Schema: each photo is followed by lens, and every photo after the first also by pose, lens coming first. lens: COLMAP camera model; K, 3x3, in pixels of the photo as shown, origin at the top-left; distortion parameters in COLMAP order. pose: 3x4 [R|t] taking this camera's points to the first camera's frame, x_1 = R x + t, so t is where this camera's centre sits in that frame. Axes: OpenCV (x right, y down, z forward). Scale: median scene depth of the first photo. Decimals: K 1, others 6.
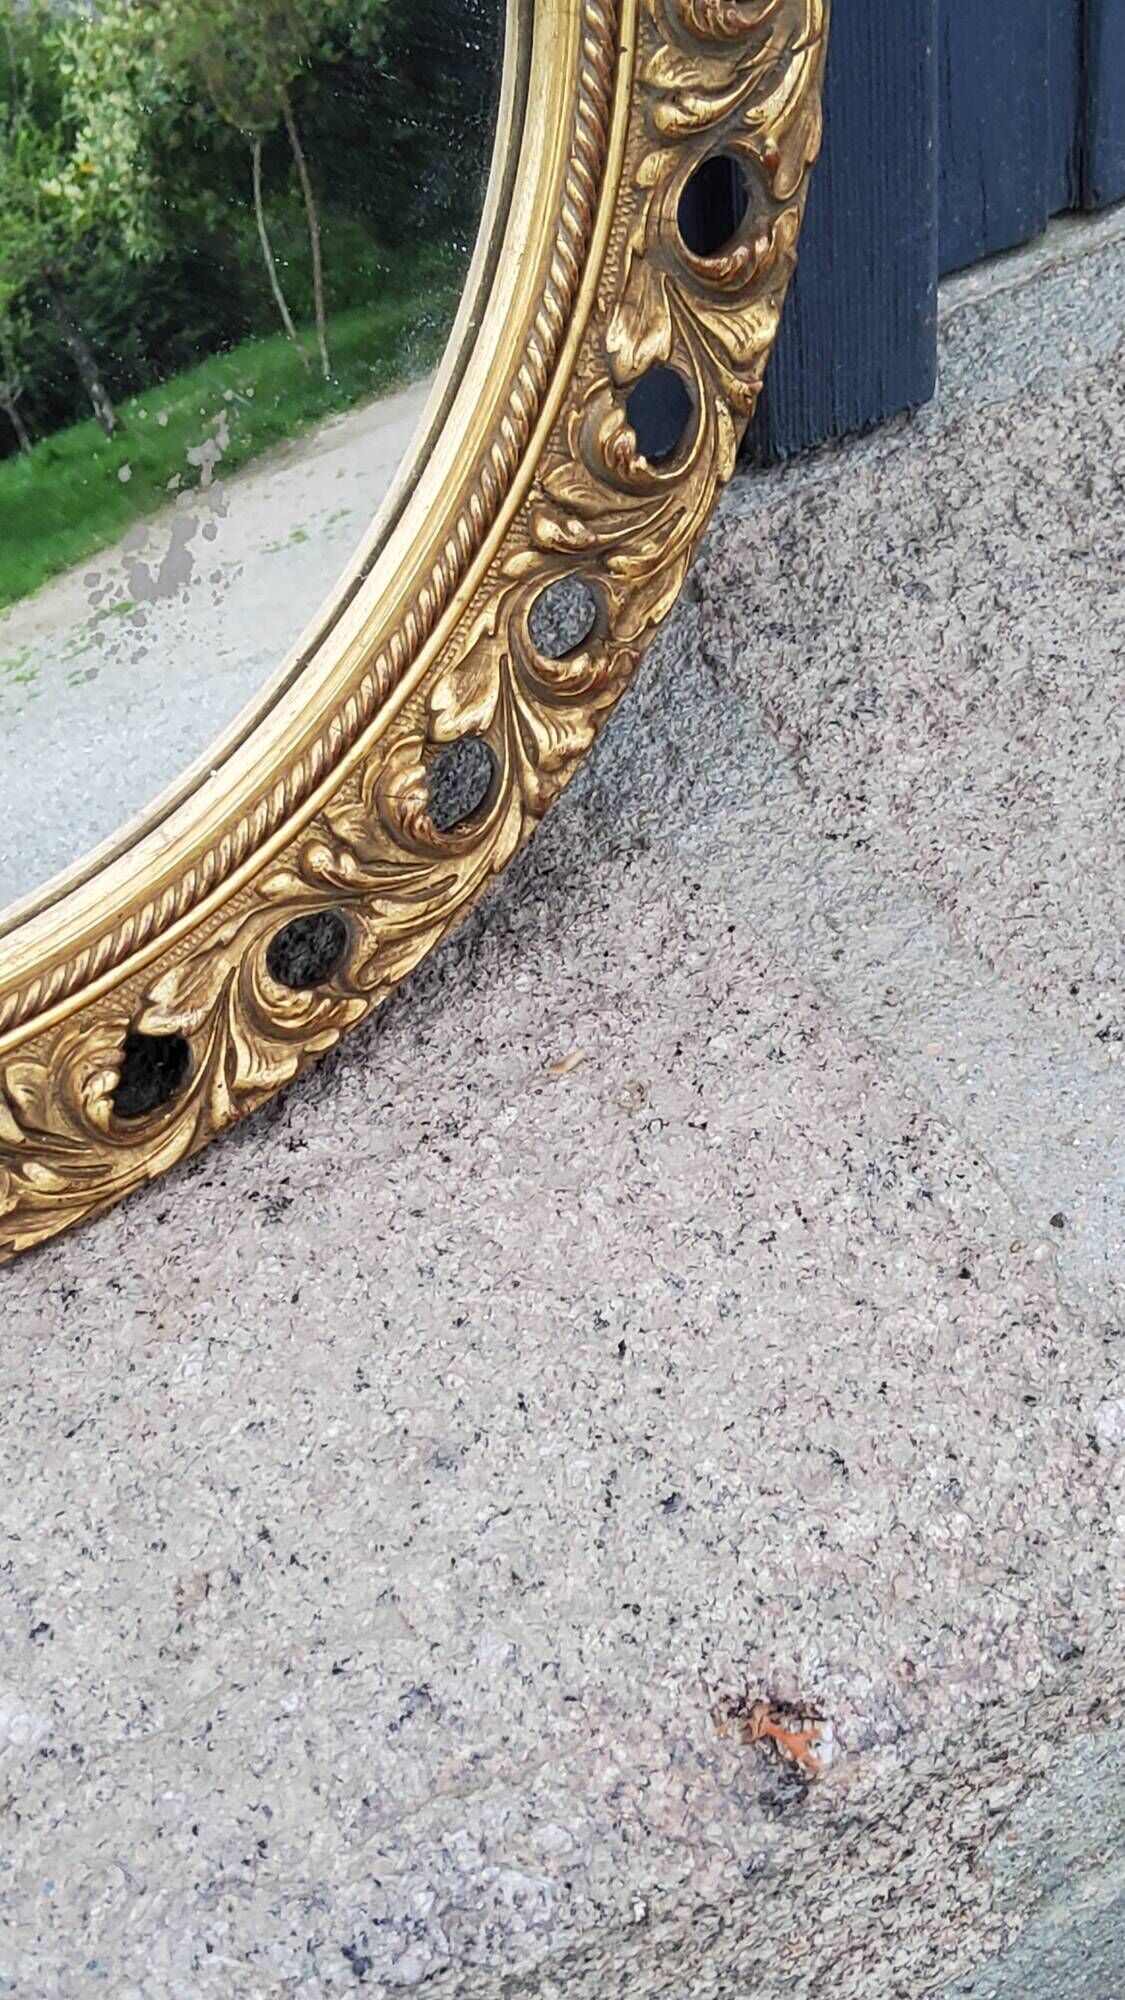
lens RADIAL K [[3028.6, 0, 575.7], [0, 3028.6, 998.0], [0, 0, 1]] dist [0.118437, 0.000000]
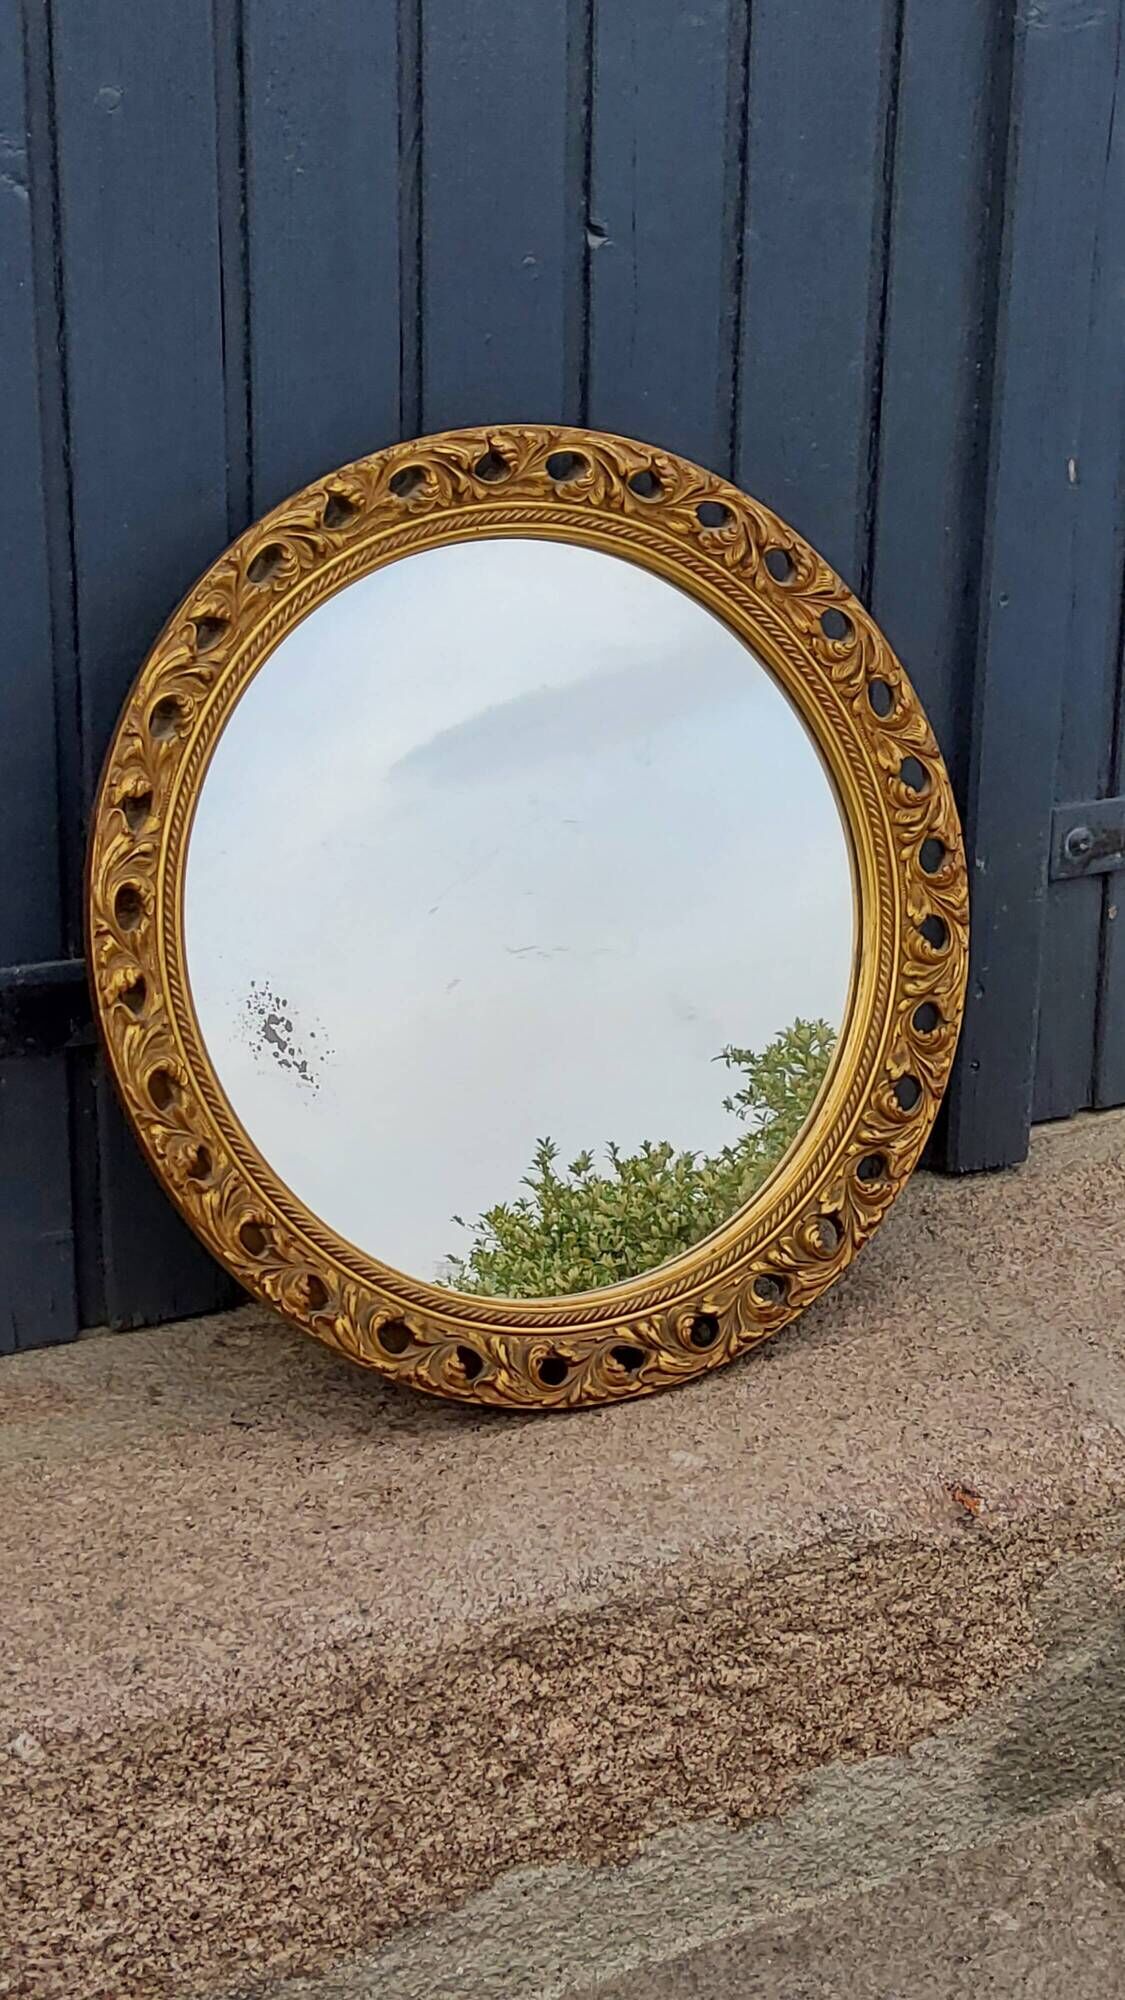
lens RADIAL K [[3028.6, 0, 586.4], [0, 3028.6, 986.7], [0, 0, 1]] dist [0.118437, 0.000000]
pose [[0.993270, 0.114138, -0.019674, -0.238188], [-0.112199, 0.906078, -0.407962, 0.855387], [-0.028738, 0.407424, 0.912787, -1.484517]]
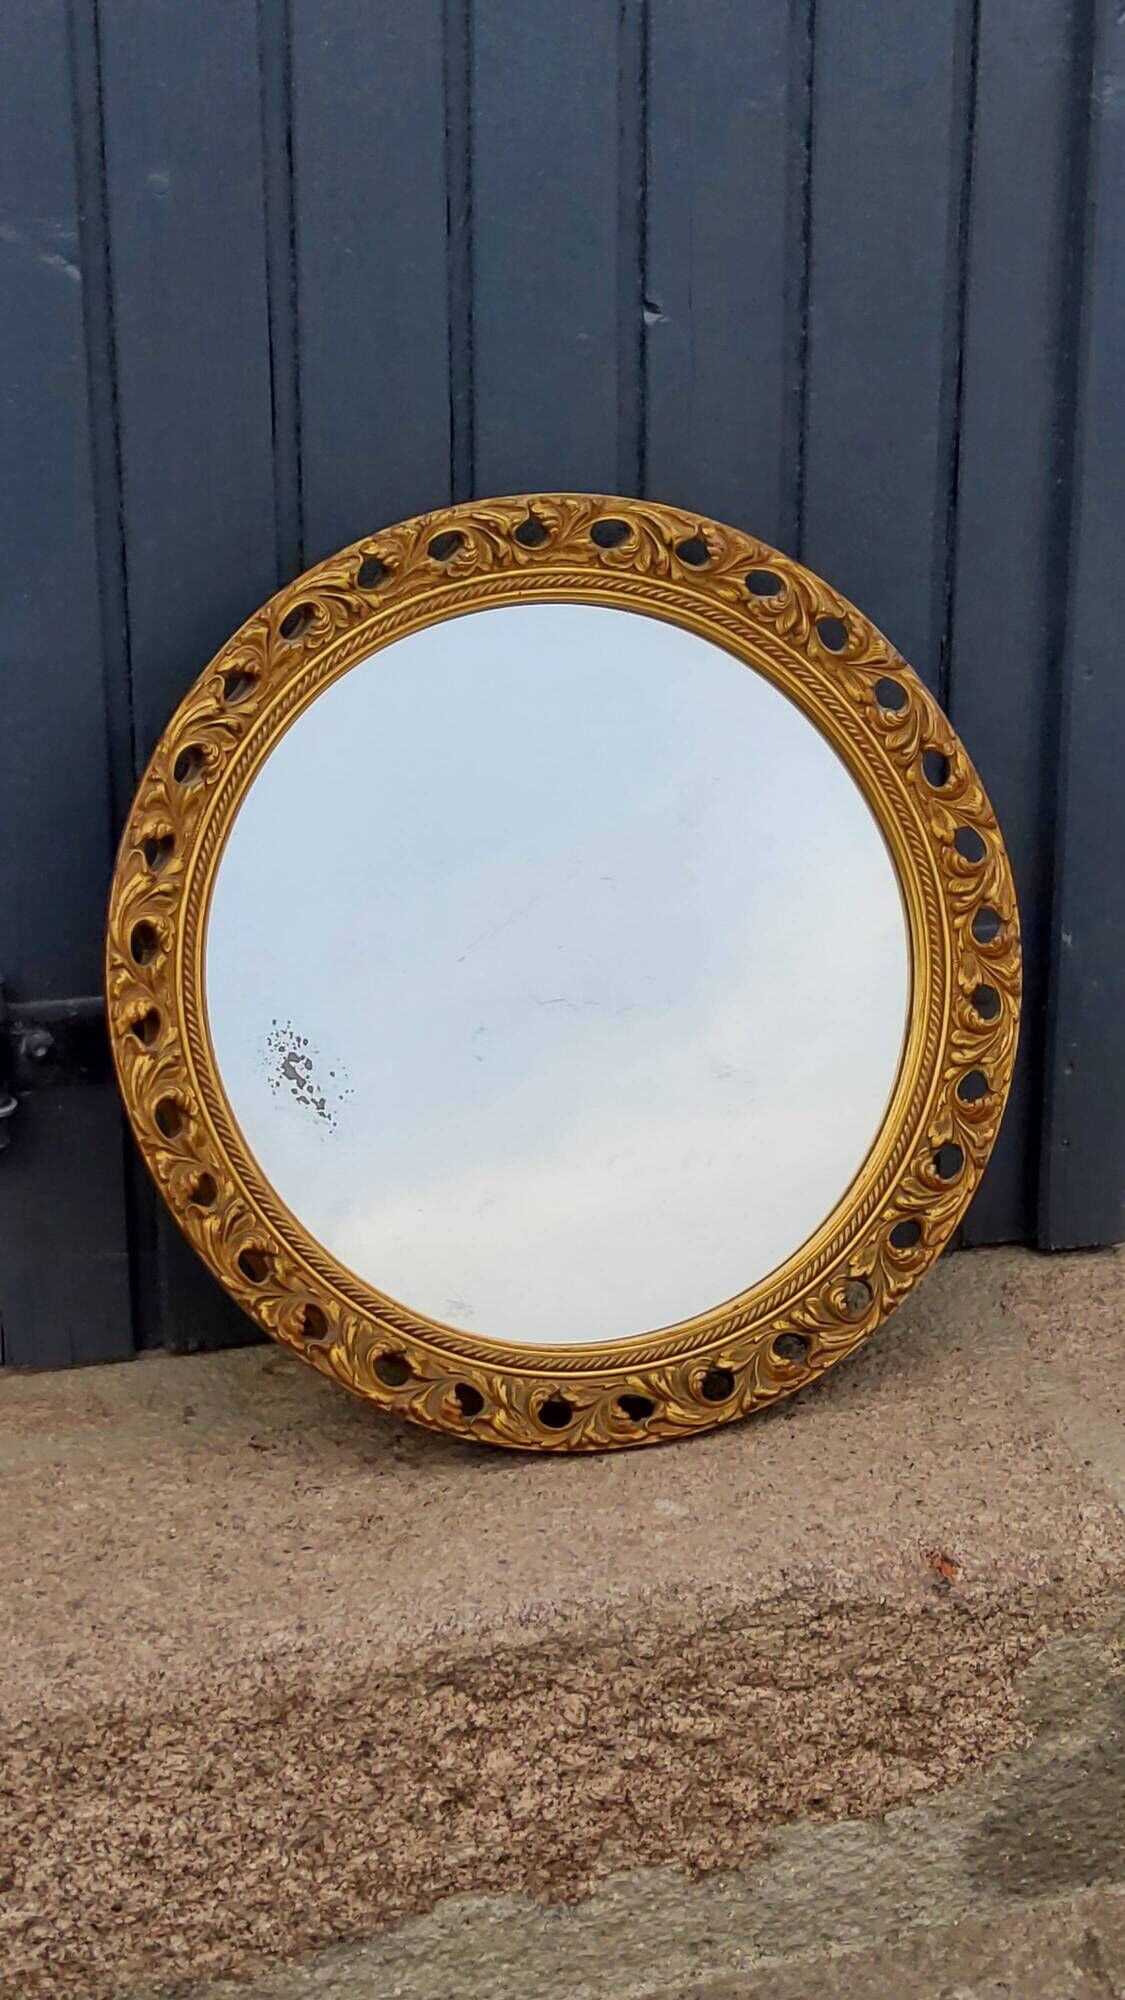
lens RADIAL K [[3028.6, 0, 581.9], [0, 3028.6, 978.5], [0, 0, 1]] dist [0.118437, 0.000000]
pose [[0.968736, 0.148608, -0.198663, 0.189607], [-0.219745, 0.885674, -0.409016, 0.840328], [0.115167, 0.439883, 0.890640, -1.504213]]
